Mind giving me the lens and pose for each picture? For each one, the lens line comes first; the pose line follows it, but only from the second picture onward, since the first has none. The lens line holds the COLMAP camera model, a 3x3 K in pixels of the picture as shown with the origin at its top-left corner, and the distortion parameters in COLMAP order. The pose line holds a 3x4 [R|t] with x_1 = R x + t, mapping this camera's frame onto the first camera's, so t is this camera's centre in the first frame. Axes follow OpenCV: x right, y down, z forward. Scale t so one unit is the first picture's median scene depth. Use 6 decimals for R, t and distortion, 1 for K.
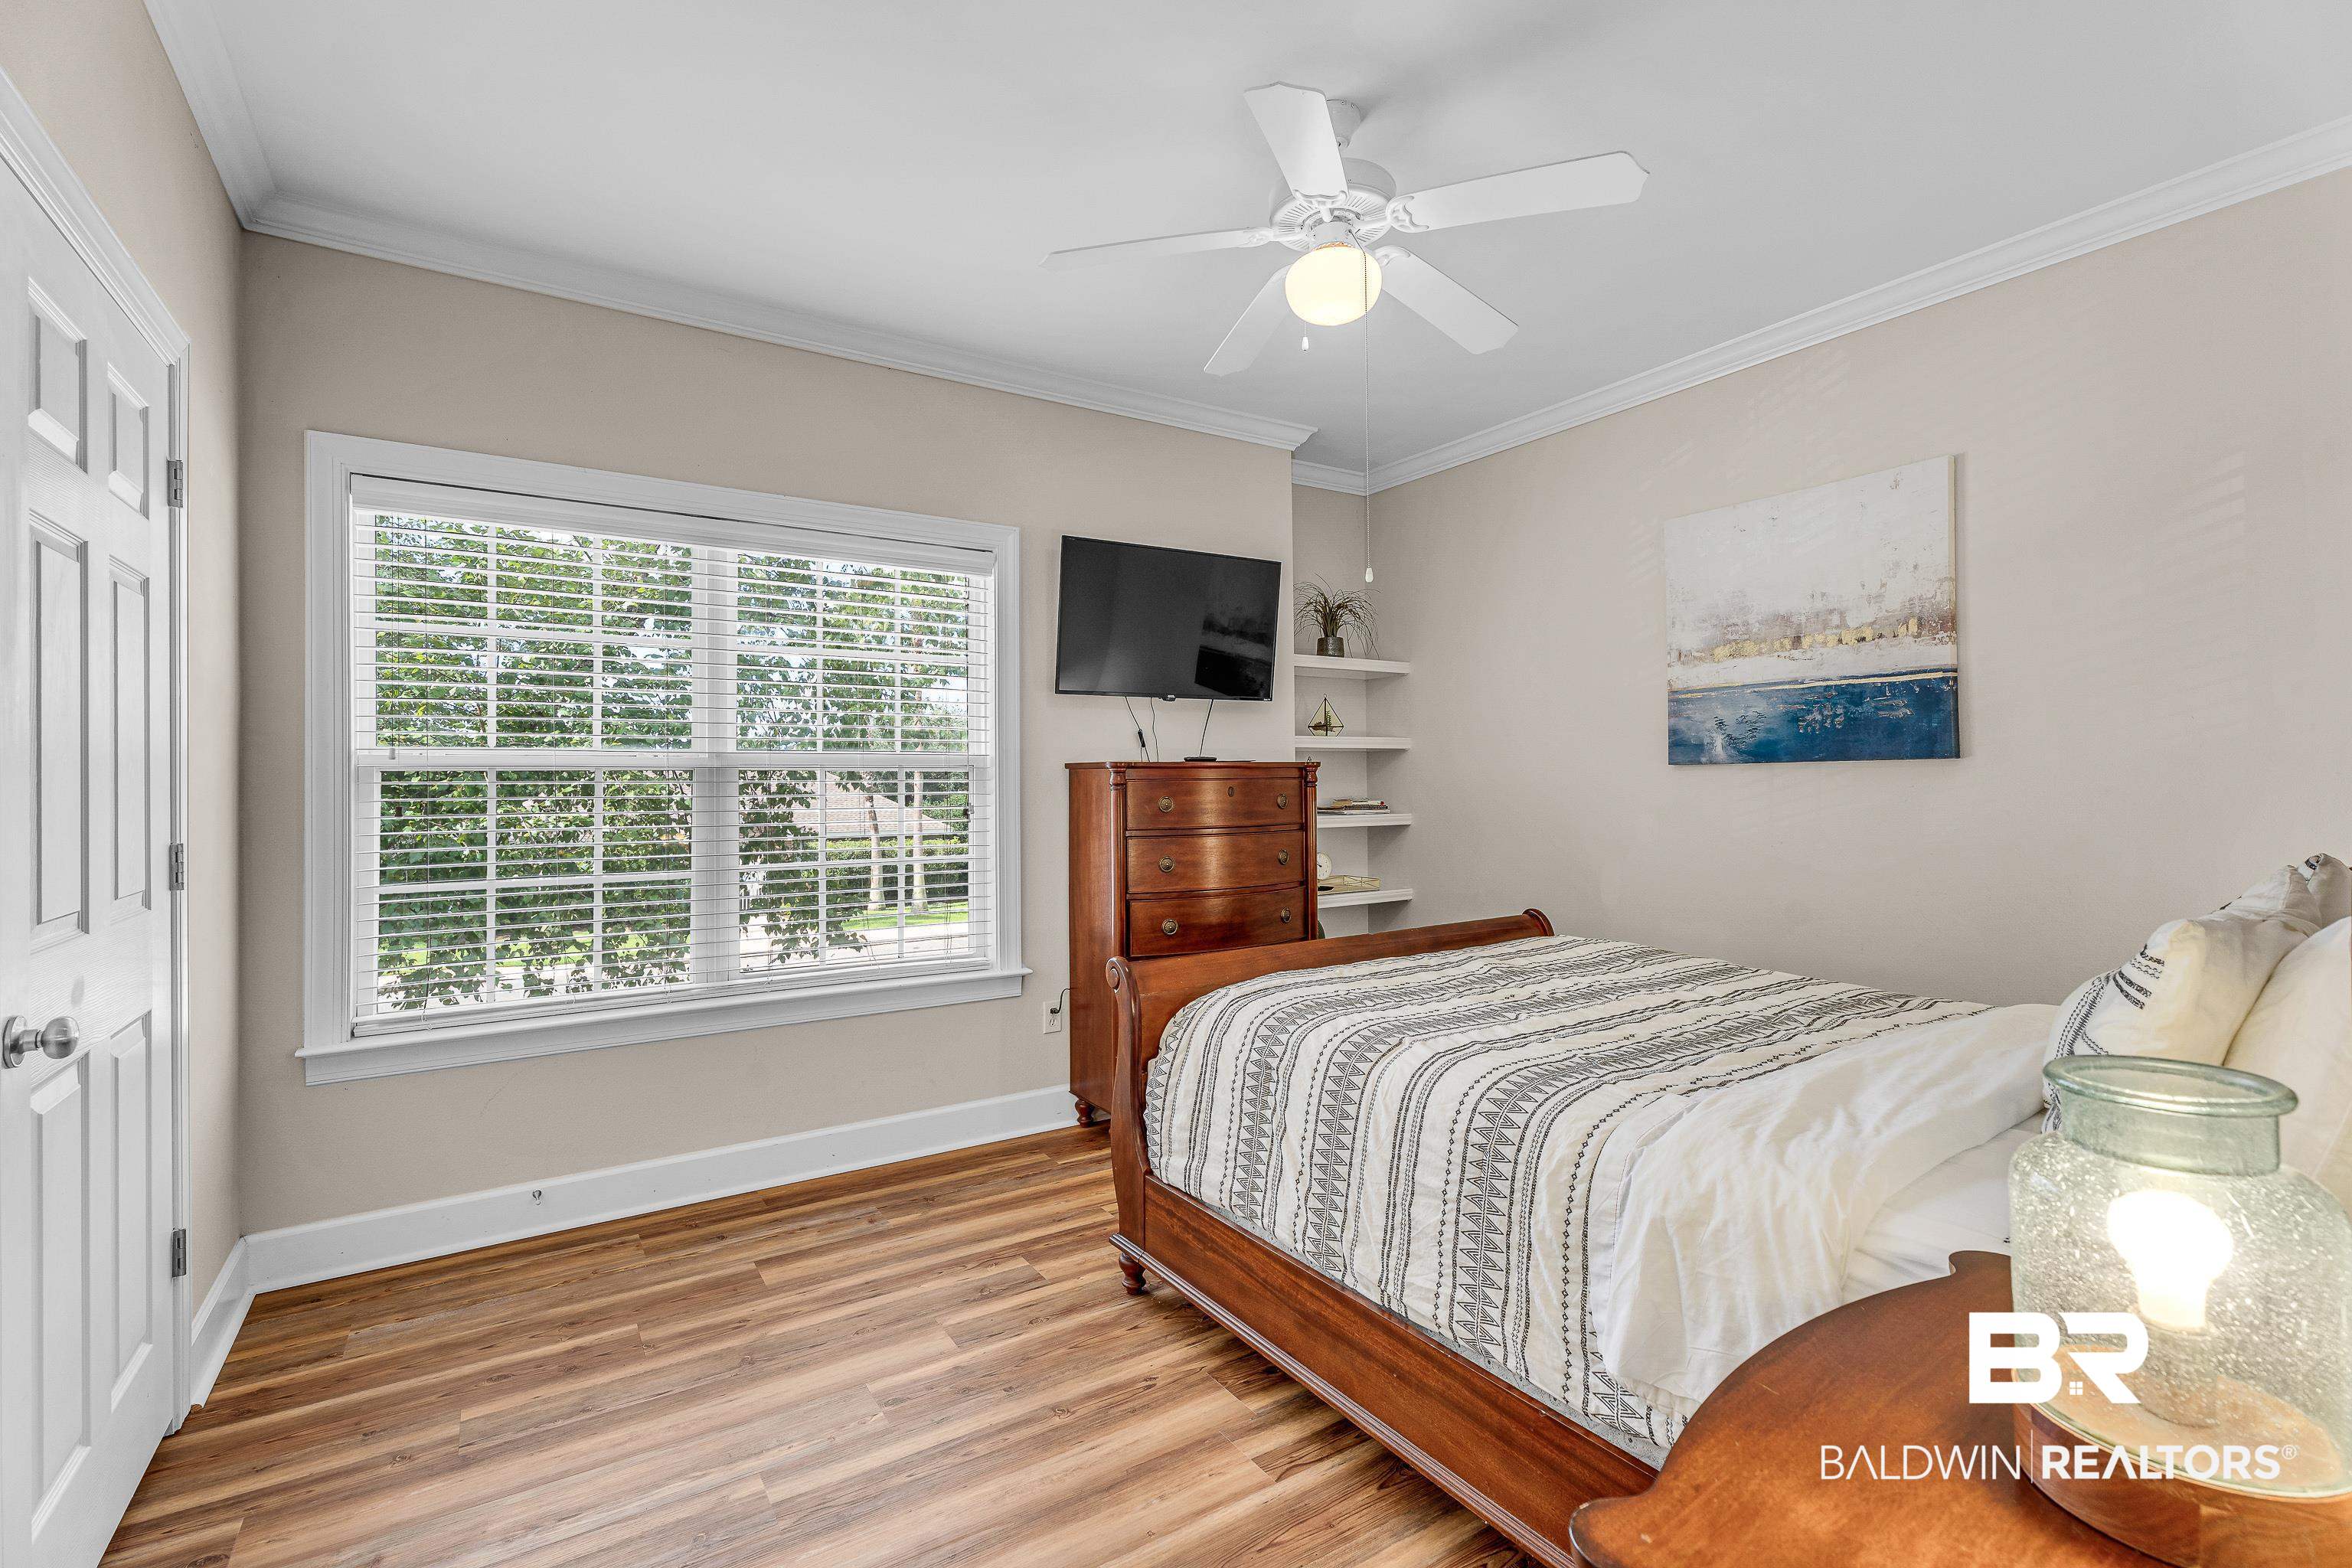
lens RADIAL K [[1069.0, 0, 1166.8], [0, 1069.0, 753.5], [0, 0, 1]] dist [0.031284, 0.000390]
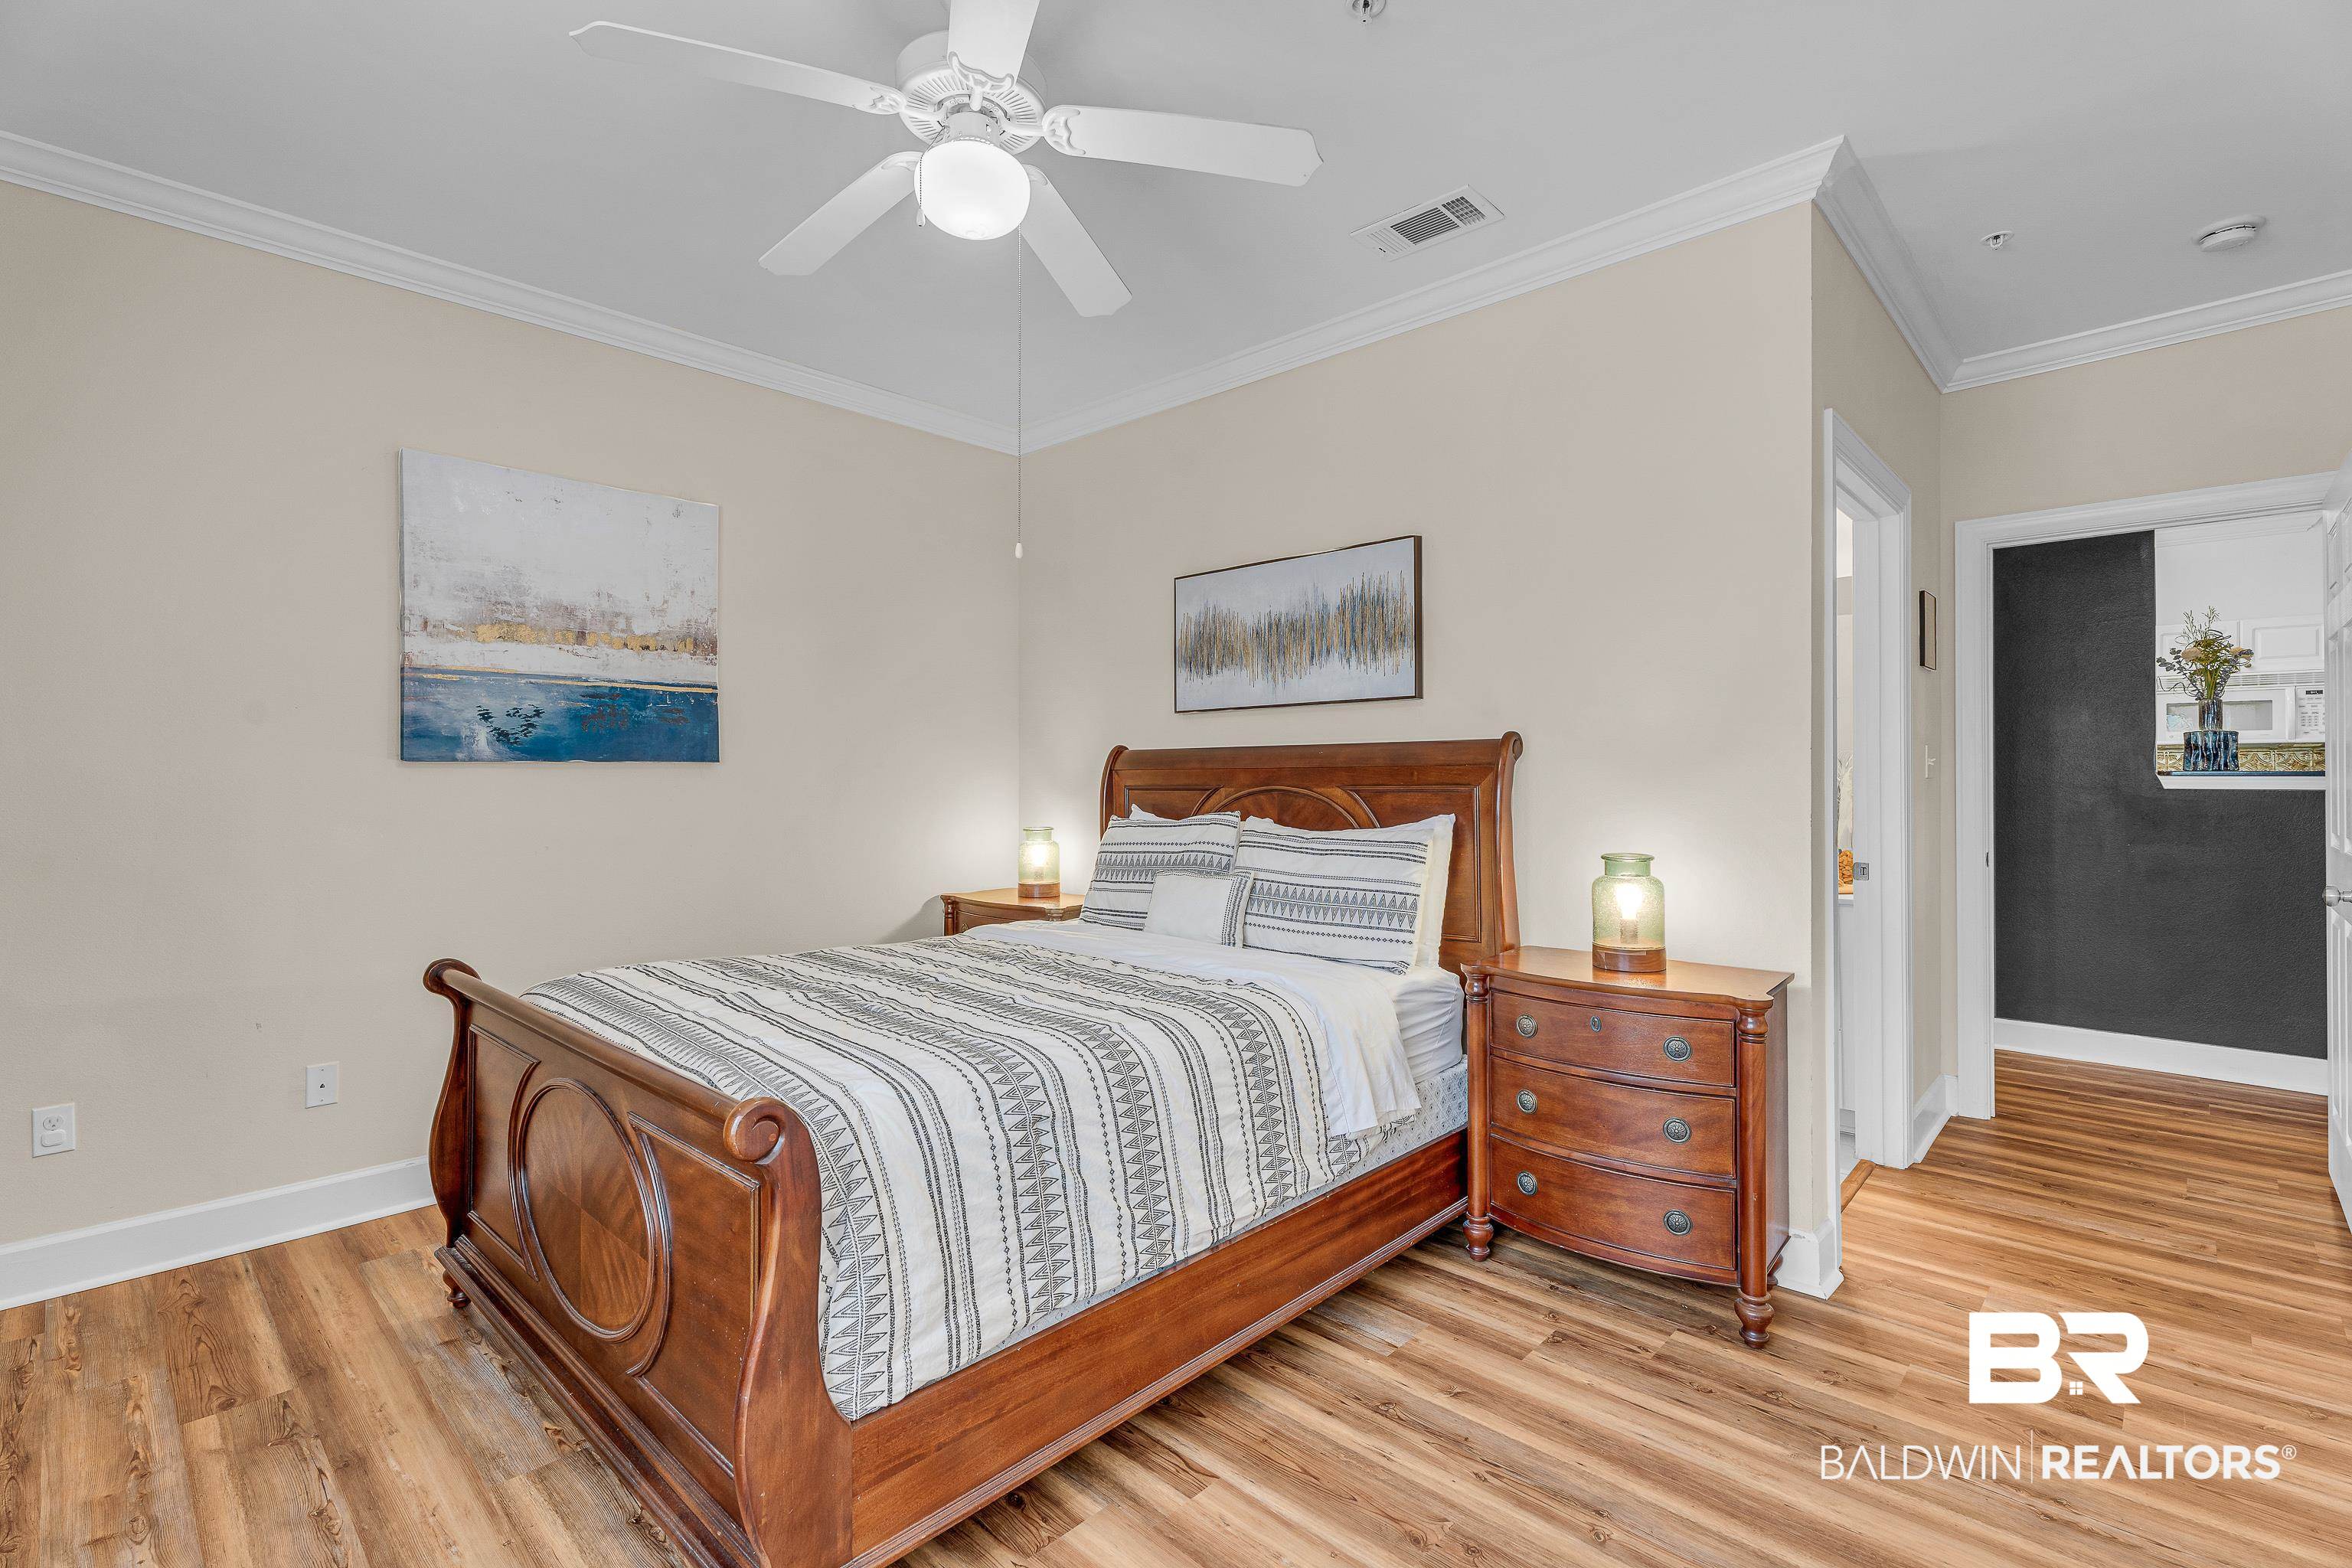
lens RADIAL K [[1067.3, 0, 1178.0], [0, 1067.3, 779.3], [0, 0, 1]] dist [0.001580, 0.000197]
pose [[-0.244108, 0.008587, 0.969710, -0.469921], [-0.022053, 0.999653, -0.014404, 0.025243], [-0.969497, -0.024901, -0.243834, 0.712121]]
